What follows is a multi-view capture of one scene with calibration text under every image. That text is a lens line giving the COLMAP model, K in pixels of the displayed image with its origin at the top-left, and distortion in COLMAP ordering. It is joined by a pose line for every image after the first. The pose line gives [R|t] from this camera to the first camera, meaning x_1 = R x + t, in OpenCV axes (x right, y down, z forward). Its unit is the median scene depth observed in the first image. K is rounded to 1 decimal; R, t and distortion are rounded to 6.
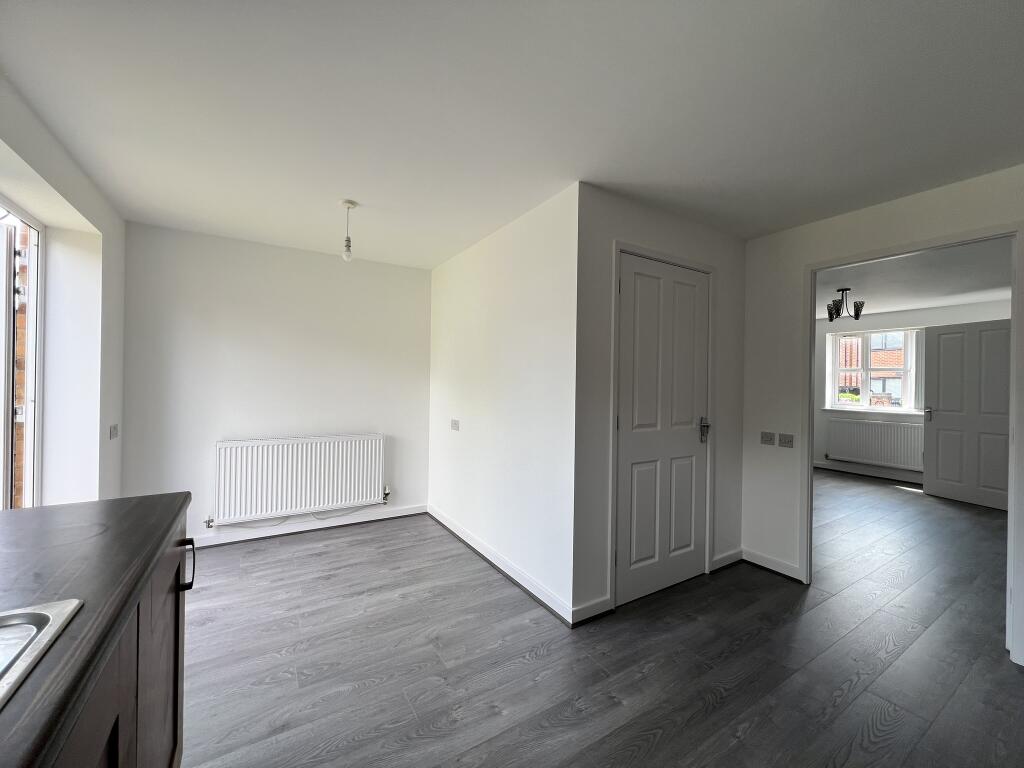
lens RADIAL K [[409.7, 0, 512.0], [0, 409.7, 384.0], [0, 0, 1]] dist [-0.000746, -0.000072]
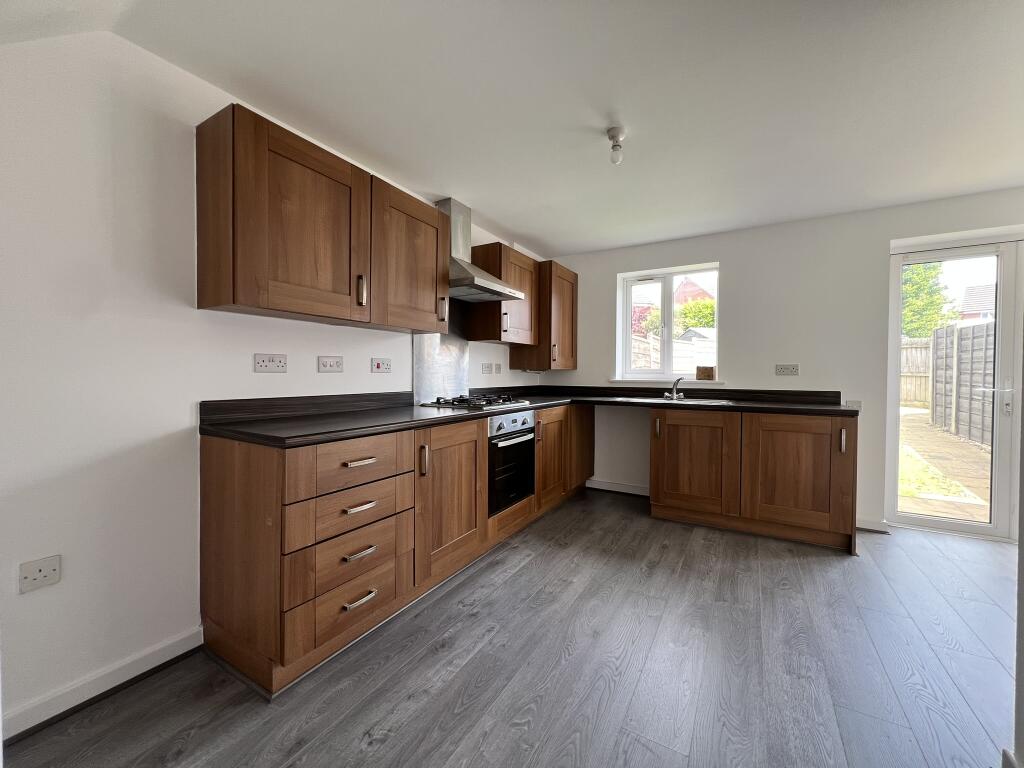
lens RADIAL K [[409.7, 0, 512.0], [0, 409.7, 384.0], [0, 0, 1]] dist [-0.000746, -0.000072]
pose [[-0.887947, -0.005477, -0.459913, 1.147835], [-0.019193, 0.999499, 0.025153, 0.083471], [0.459545, 0.031162, -0.887607, 1.384082]]
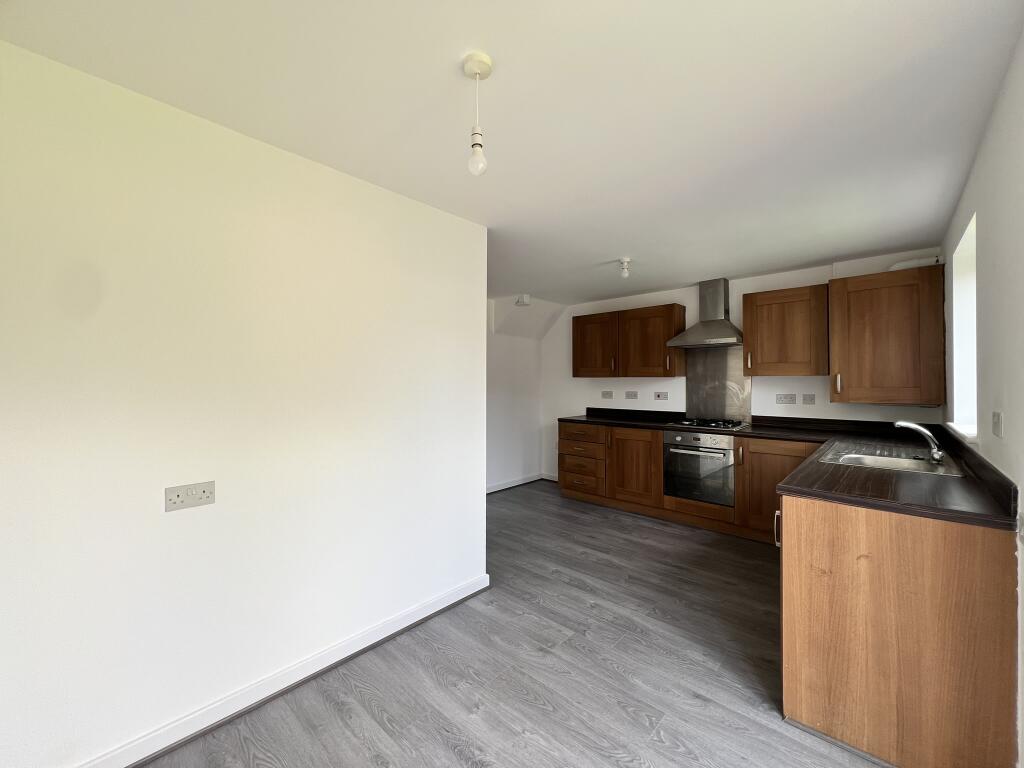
lens RADIAL K [[409.7, 0, 512.0], [0, 409.7, 384.0], [0, 0, 1]] dist [-0.000746, -0.000072]
pose [[-0.264607, -0.015464, 0.964232, -1.253962], [0.002651, 0.999856, 0.016763, -0.051459], [-0.964353, 0.006991, -0.264528, 1.489825]]
